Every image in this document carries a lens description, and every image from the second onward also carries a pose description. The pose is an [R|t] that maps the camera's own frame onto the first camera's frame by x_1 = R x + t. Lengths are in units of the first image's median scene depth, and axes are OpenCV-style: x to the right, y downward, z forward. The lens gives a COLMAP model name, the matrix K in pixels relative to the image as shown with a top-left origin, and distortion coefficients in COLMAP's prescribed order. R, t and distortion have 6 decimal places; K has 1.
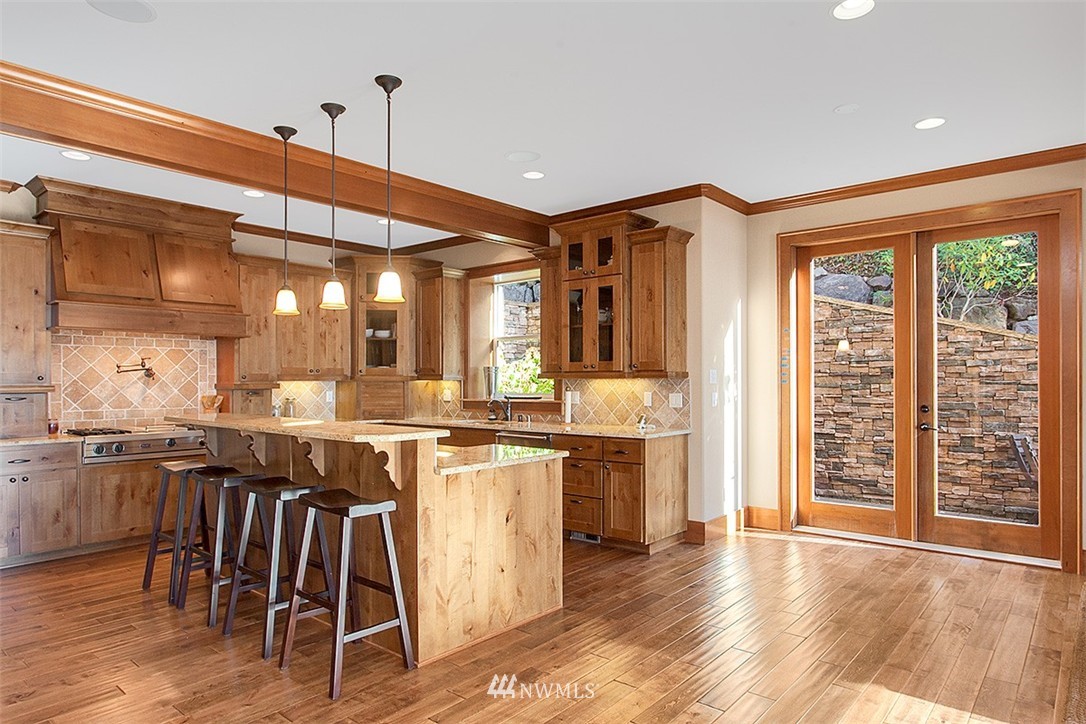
lens RADIAL K [[652.3, 0, 543.3], [0, 652.3, 369.9], [0, 0, 1]] dist [0.006660, 0.000410]
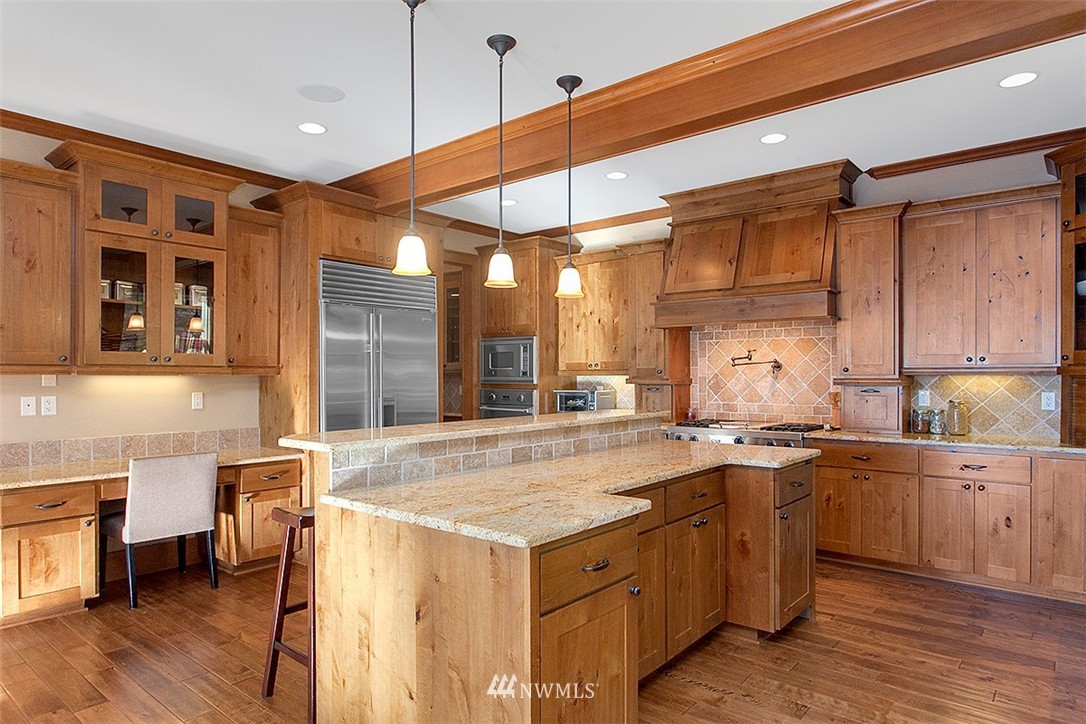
lens RADIAL K [[652.3, 0, 543.2], [0, 652.3, 367.4], [0, 0, 1]] dist [0.006660, 0.000410]
pose [[0.017469, -0.007472, -0.999819, 0.331118], [0.018194, 0.999809, -0.007154, 0.008078], [0.999682, -0.018066, 0.017602, 0.684974]]
